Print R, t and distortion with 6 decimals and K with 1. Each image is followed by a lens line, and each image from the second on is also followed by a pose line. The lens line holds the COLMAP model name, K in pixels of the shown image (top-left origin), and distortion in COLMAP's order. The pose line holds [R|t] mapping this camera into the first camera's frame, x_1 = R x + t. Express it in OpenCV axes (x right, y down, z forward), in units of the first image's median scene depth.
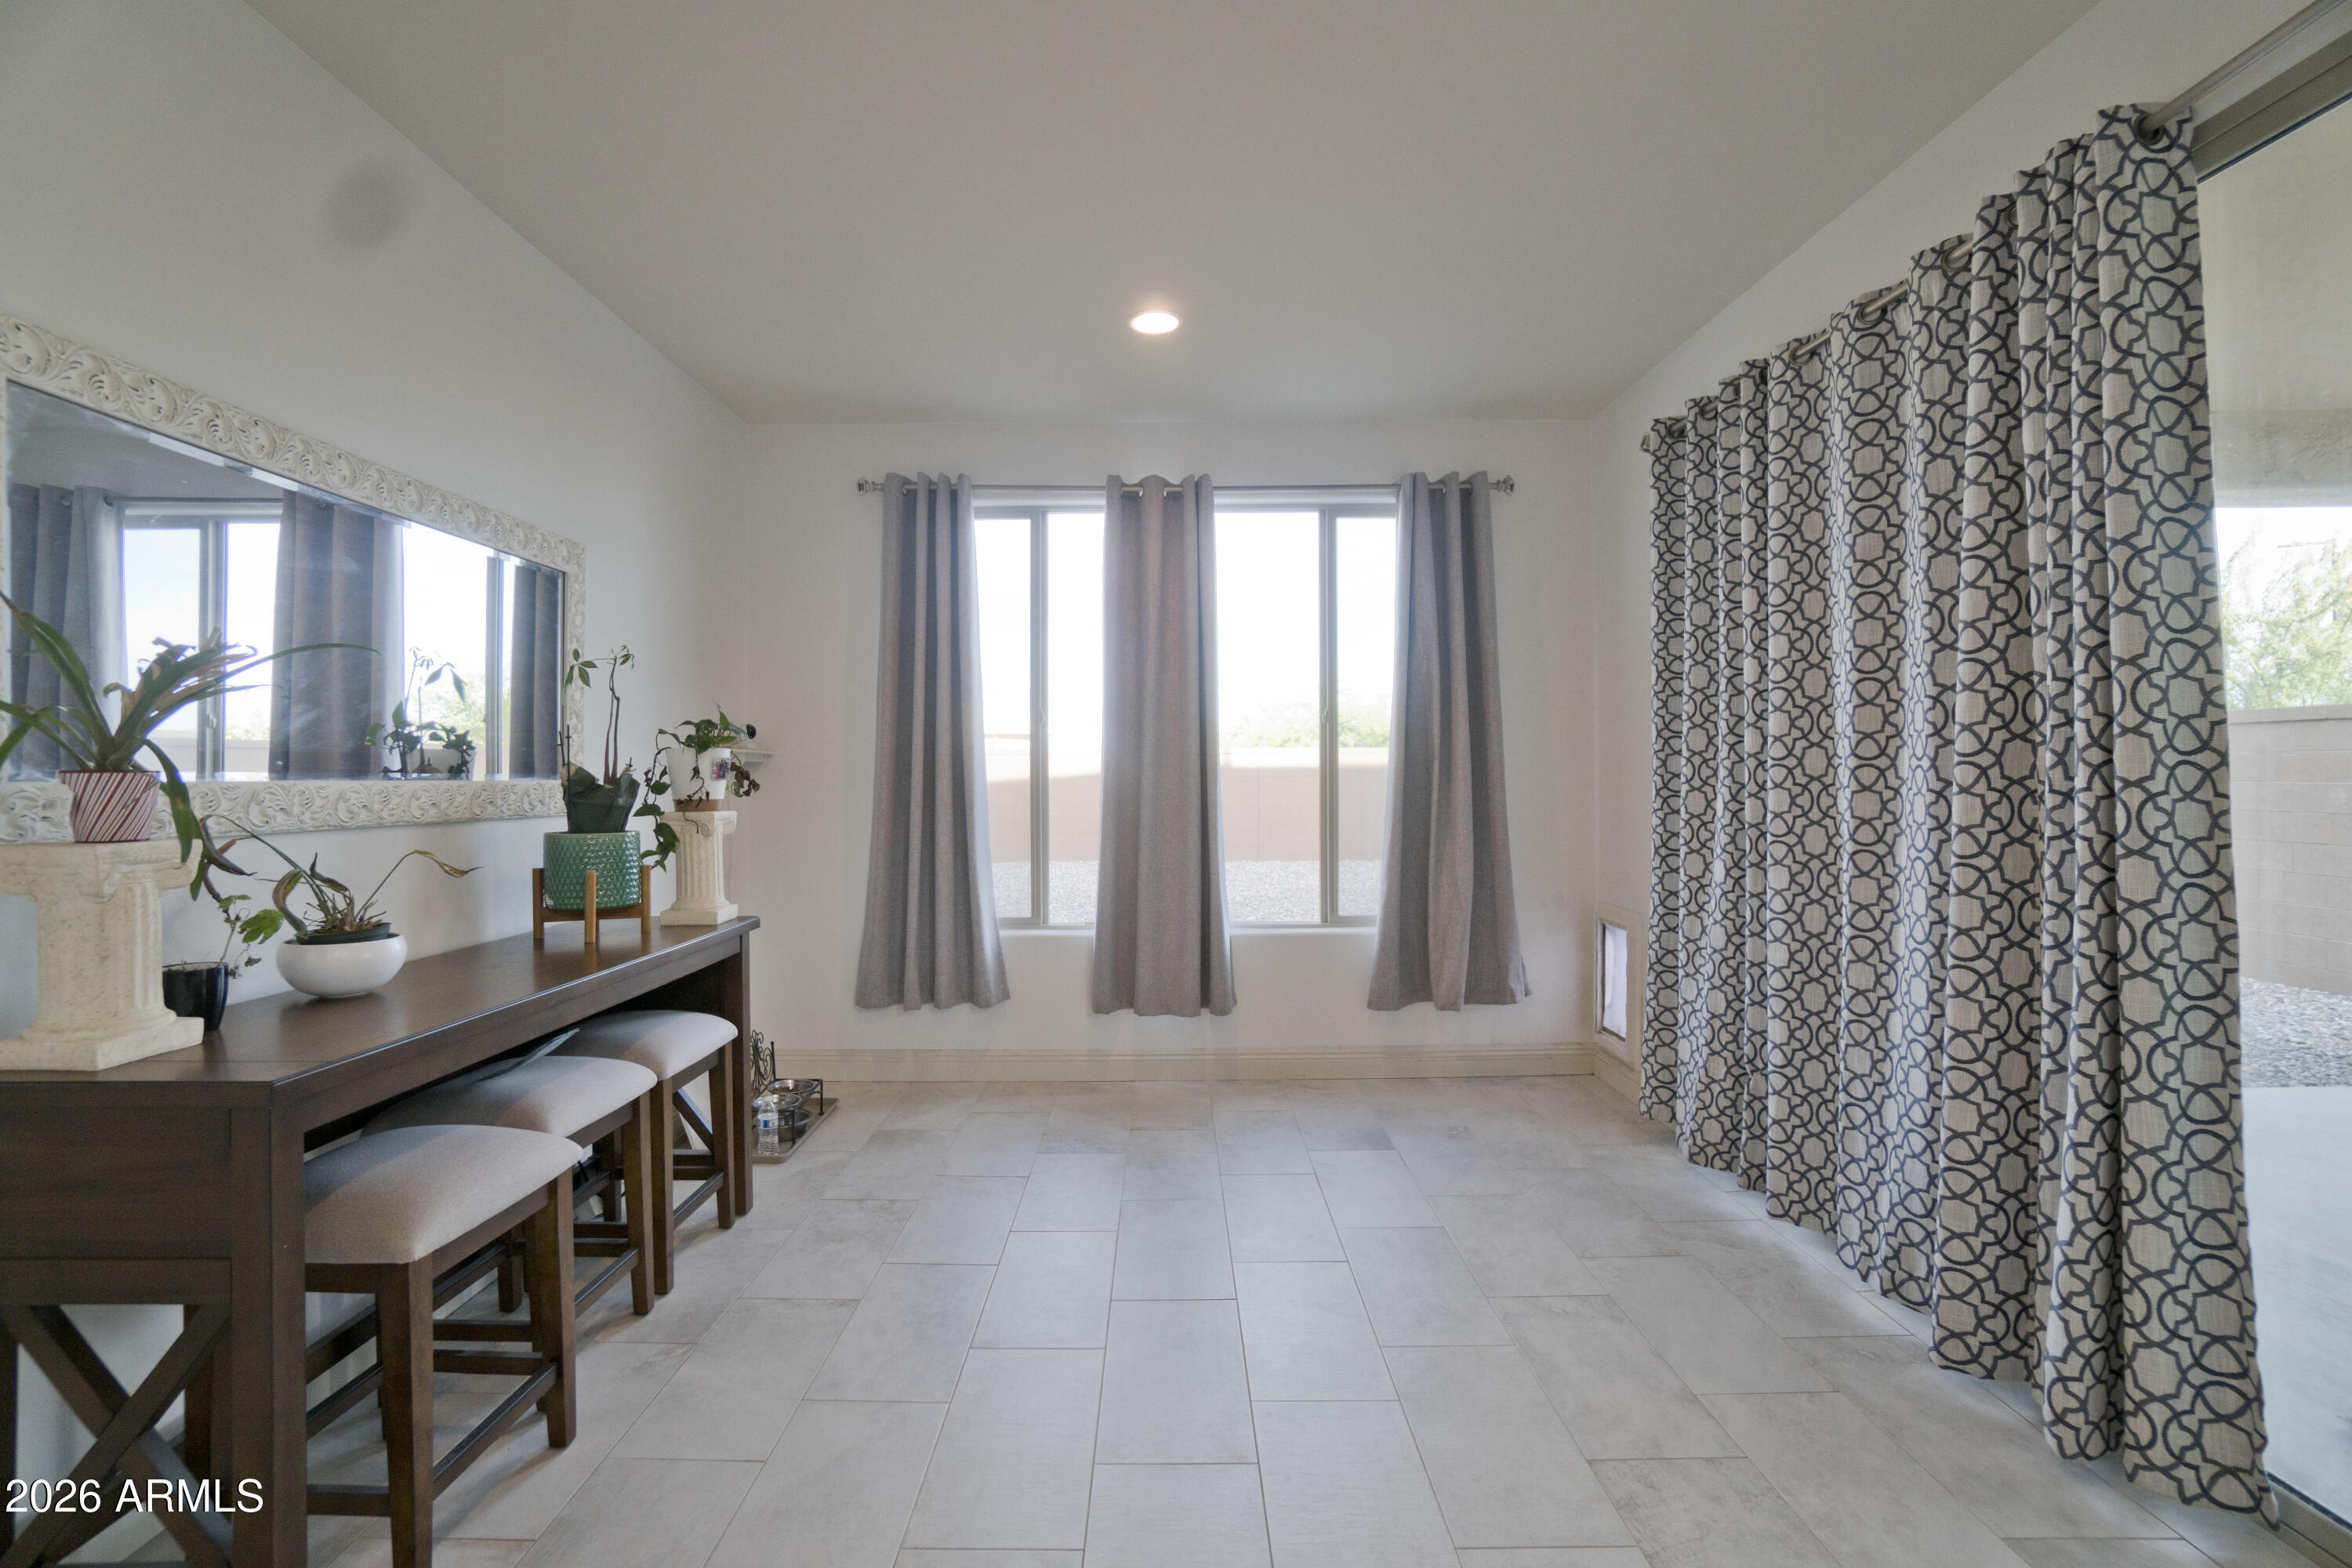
lens RADIAL K [[1036.7, 0, 1160.7], [0, 1036.7, 781.1], [0, 0, 1]] dist [-0.064111, 0.022492]
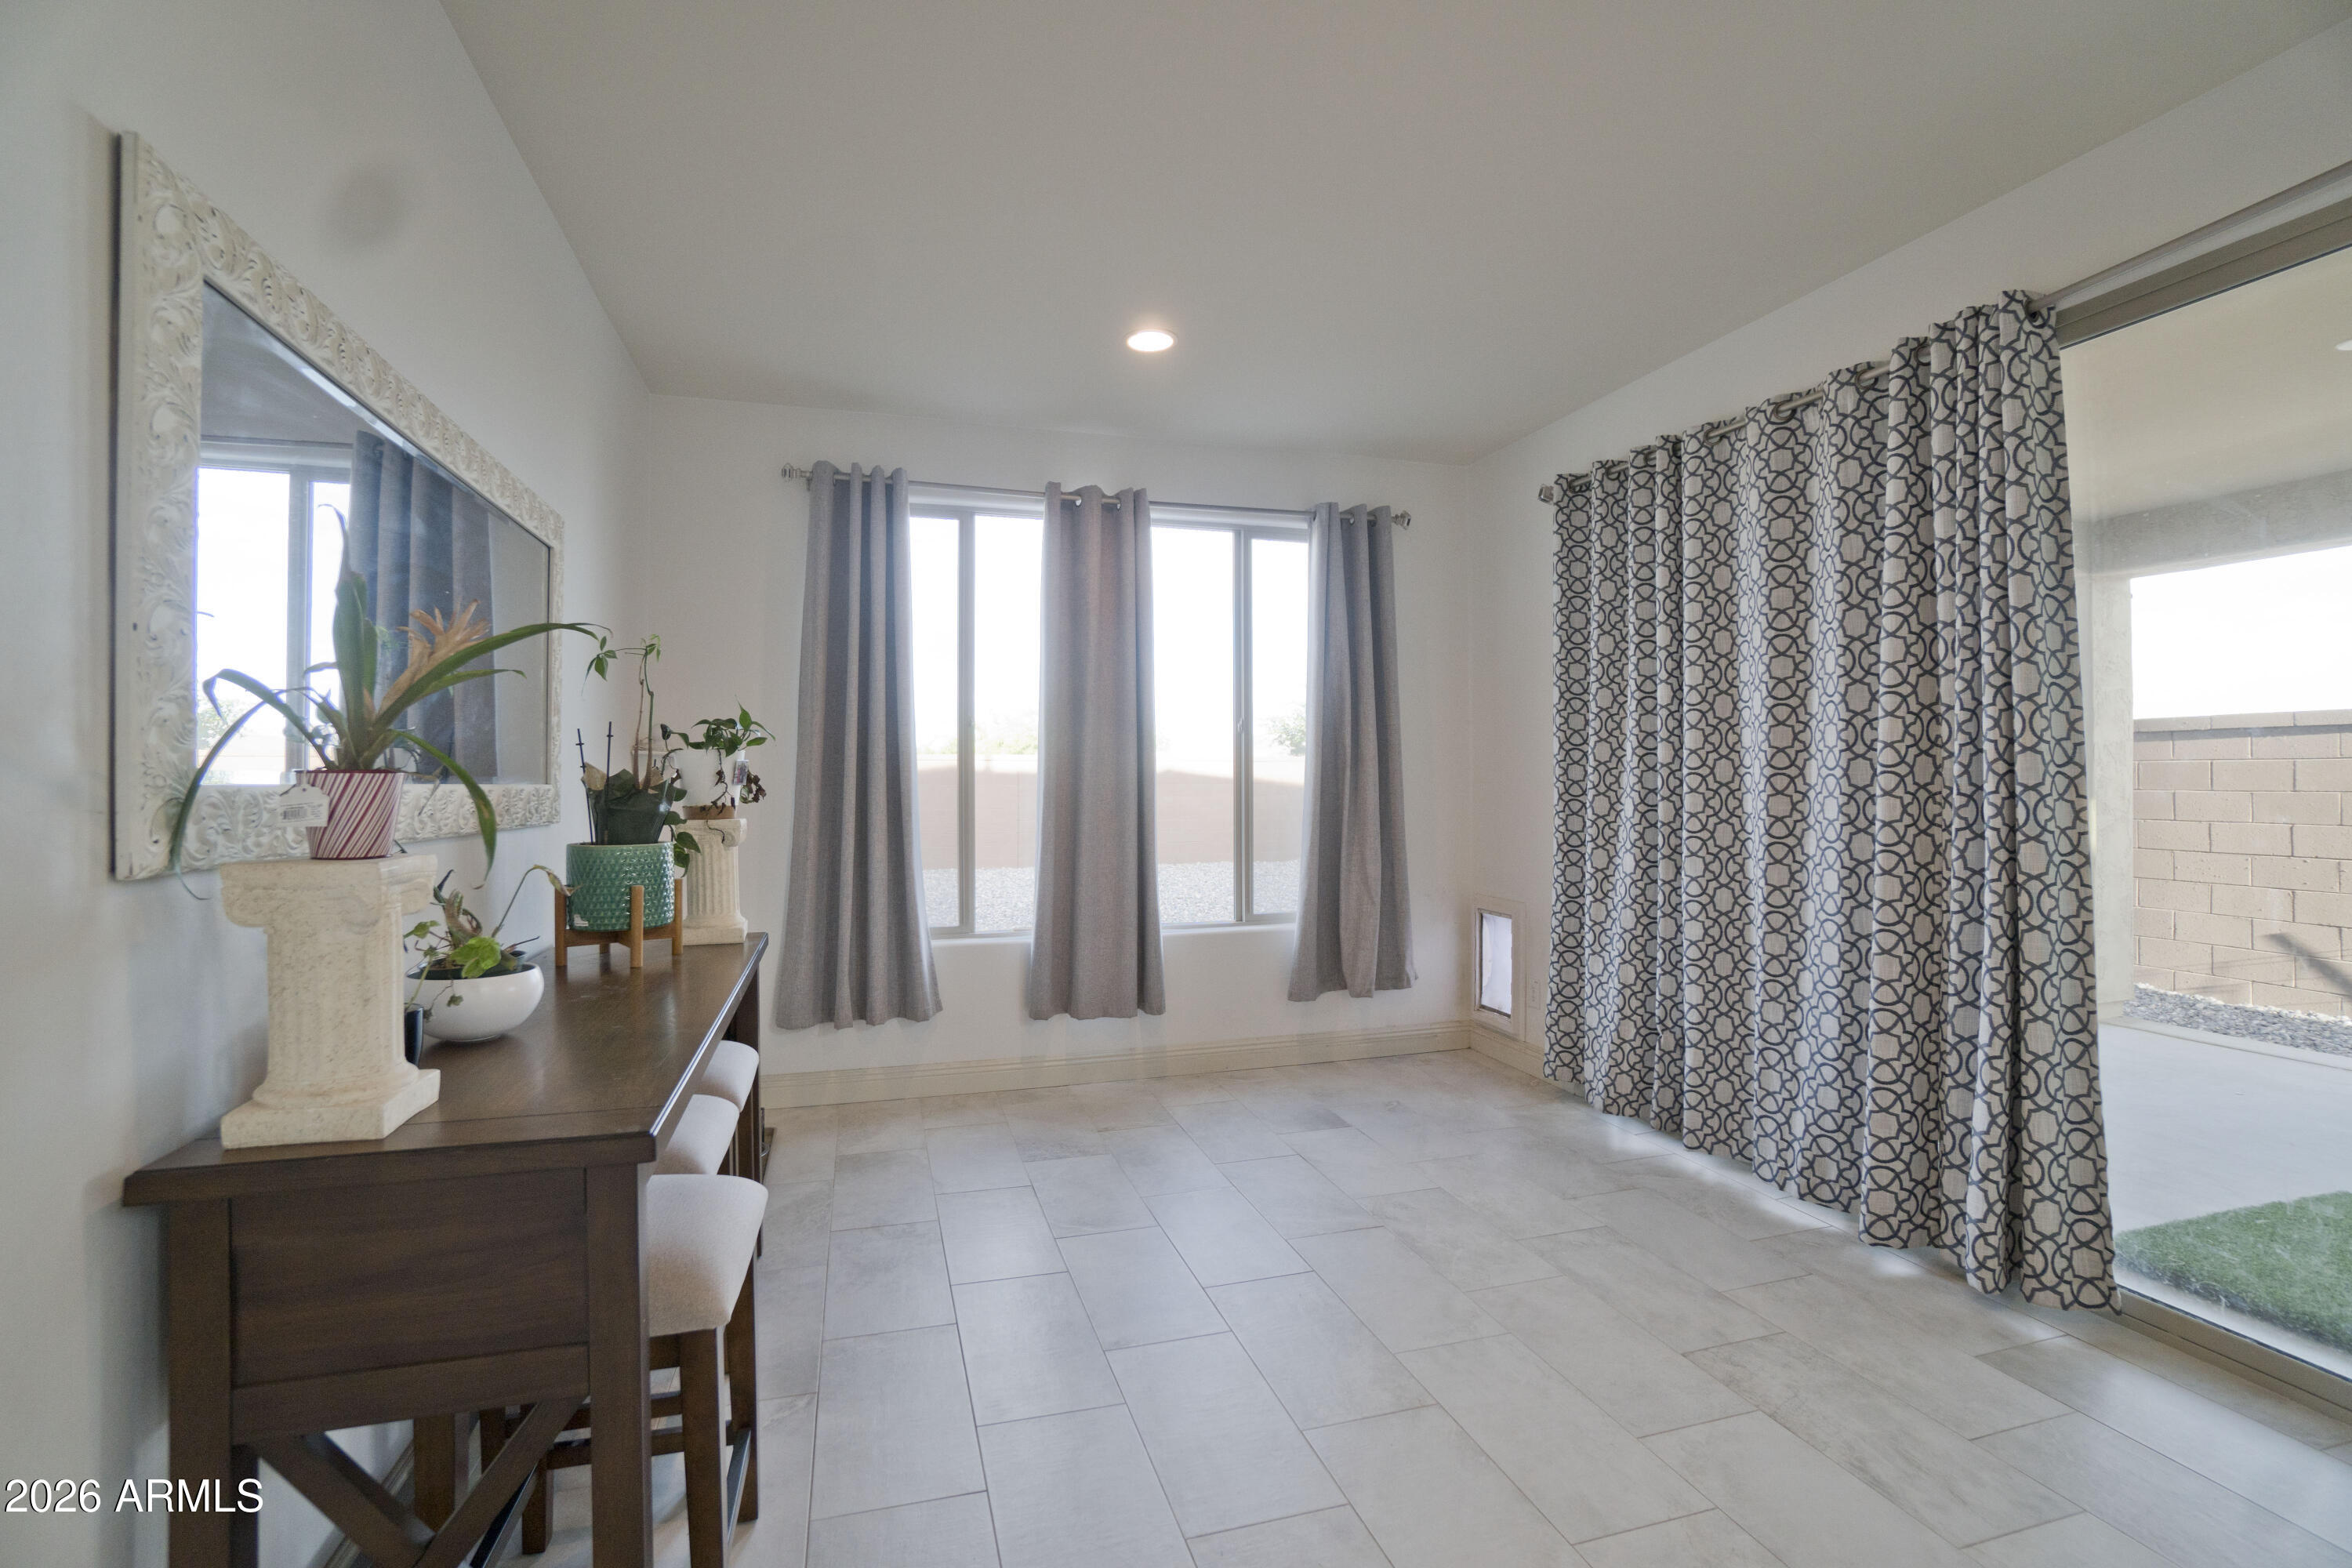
lens RADIAL K [[1036.7, 0, 1160.7], [0, 1036.7, 781.1], [0, 0, 1]] dist [-0.064111, 0.022492]
pose [[0.959889, 0.002253, 0.280372, -0.344024], [-0.000340, 0.999976, -0.006872, 0.001878], [-0.280381, 0.006501, 0.959867, 0.013245]]
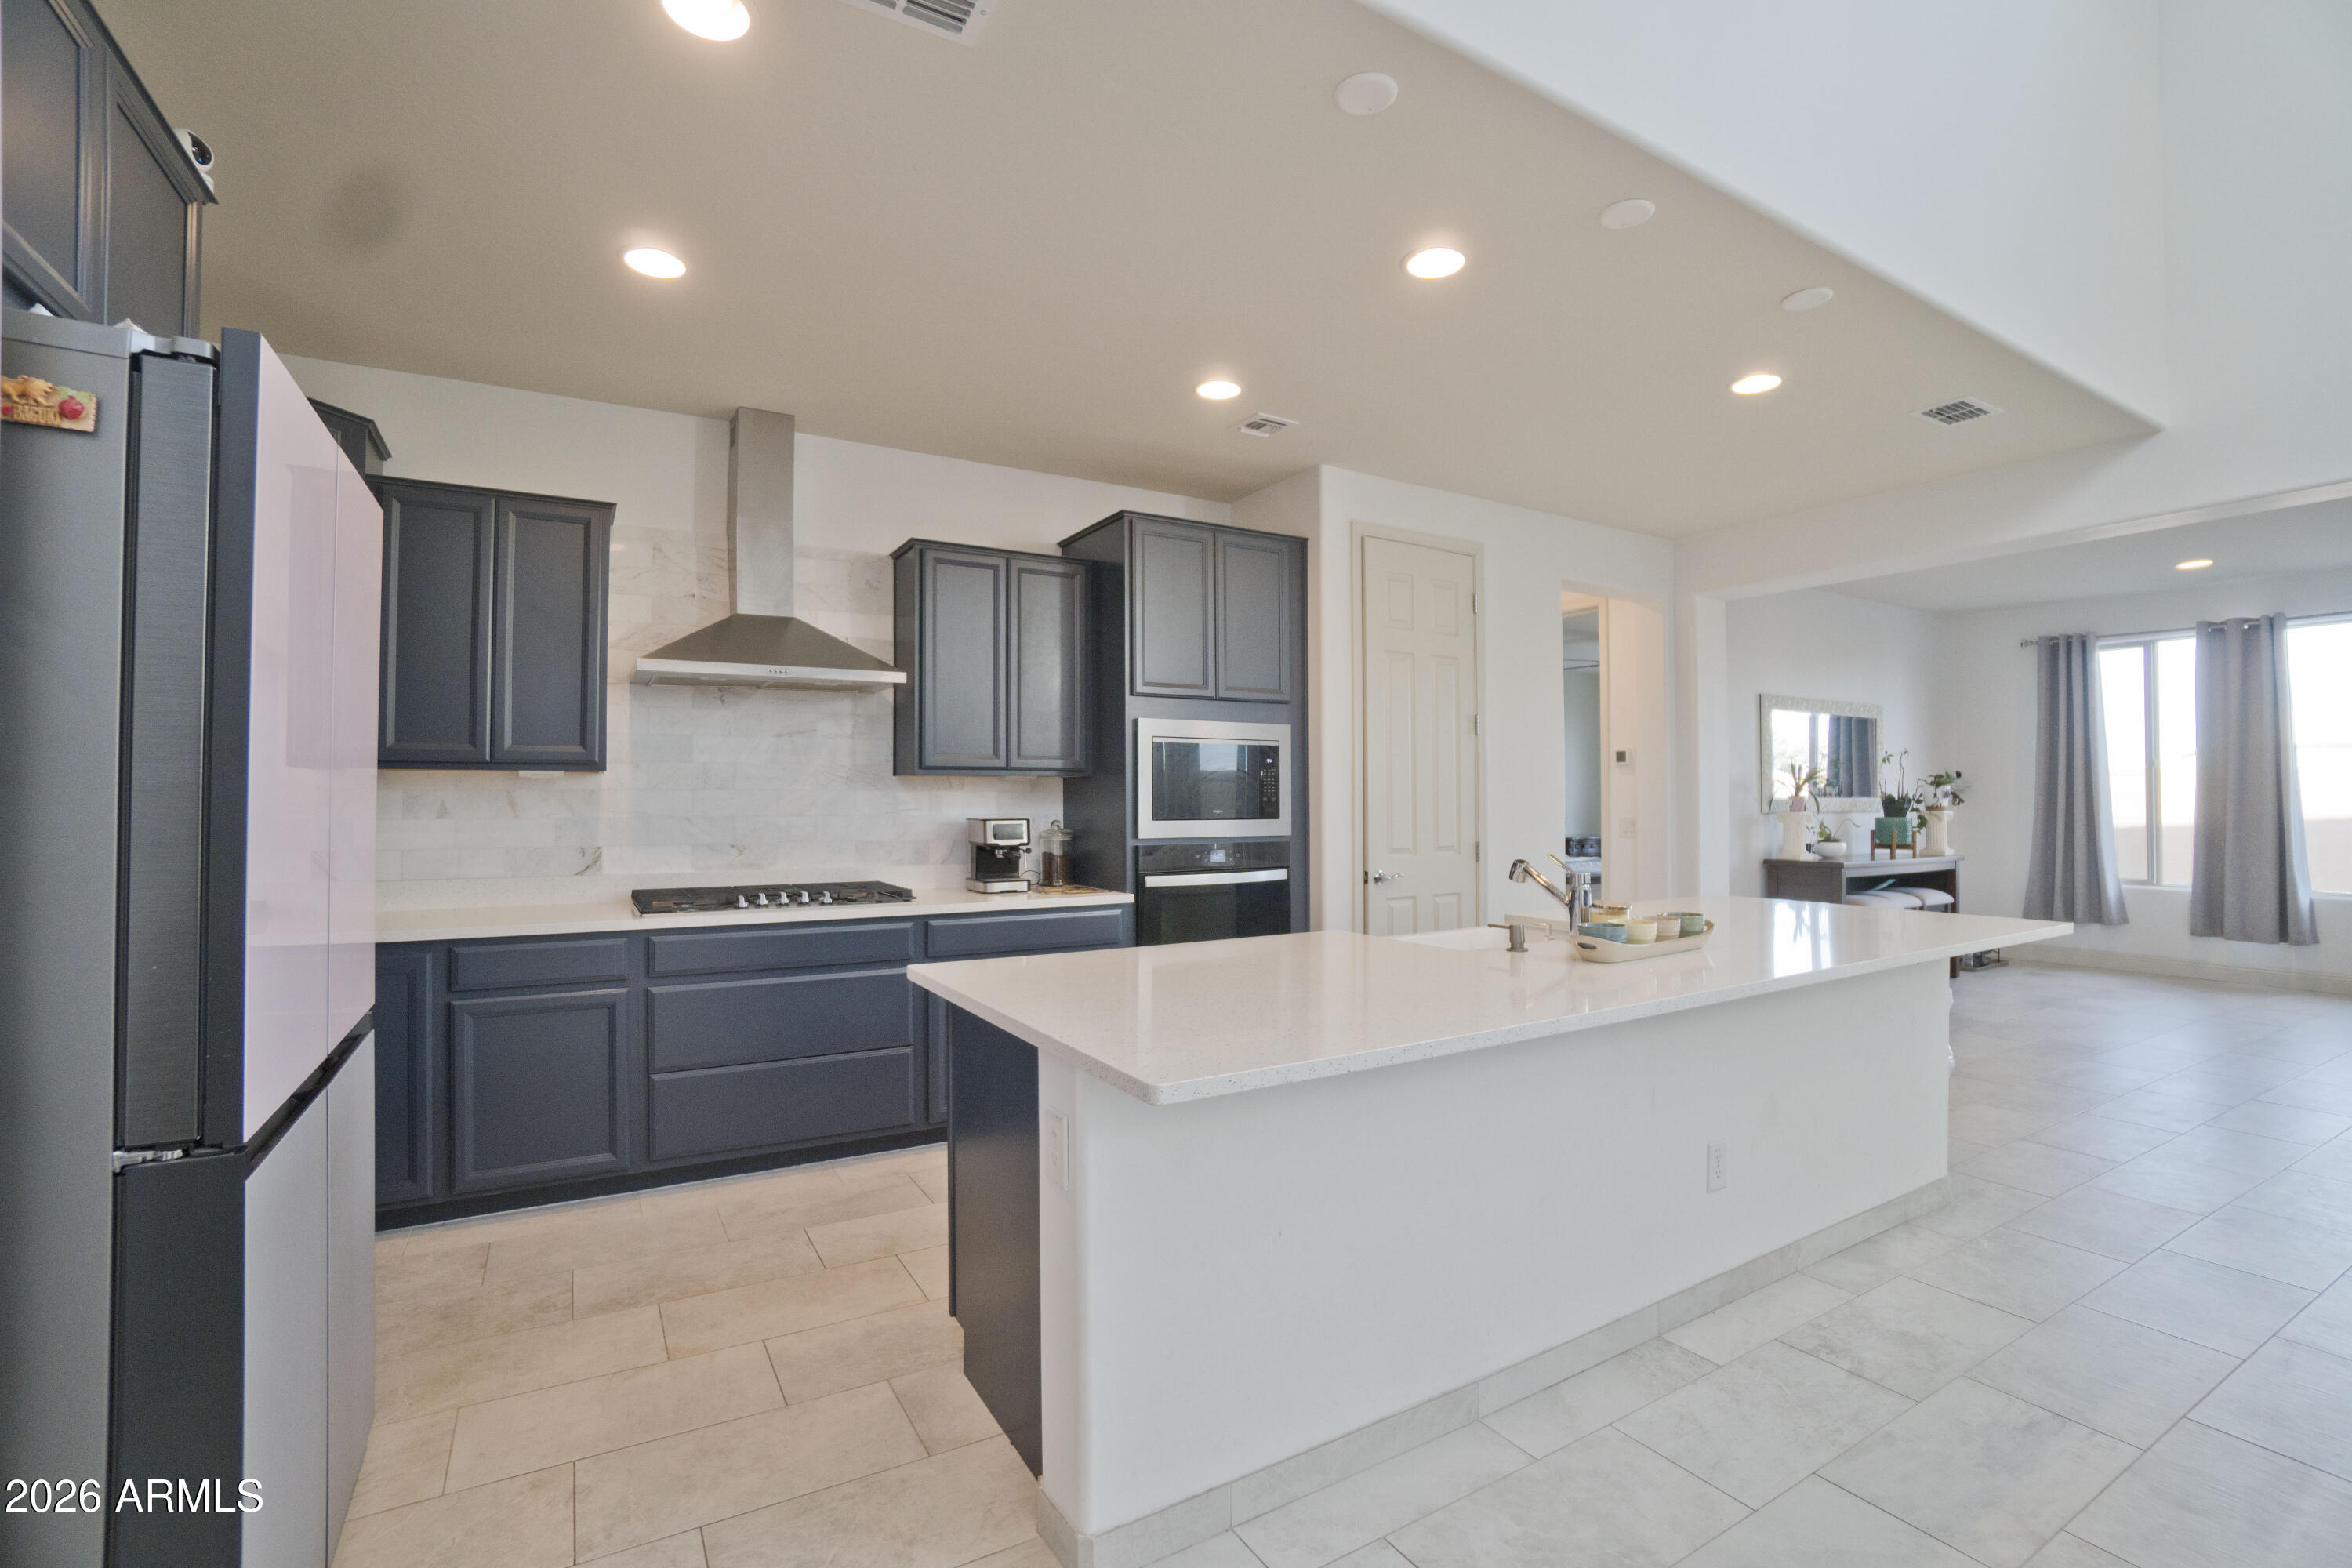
lens RADIAL K [[1036.7, 0, 1160.7], [0, 1036.7, 781.1], [0, 0, 1]] dist [-0.064111, 0.022492]
pose [[0.503560, -0.011465, -0.863884, 0.760612], [-0.005016, 0.999856, -0.016193, 0.006268], [0.863945, 0.012488, 0.503431, -1.986910]]
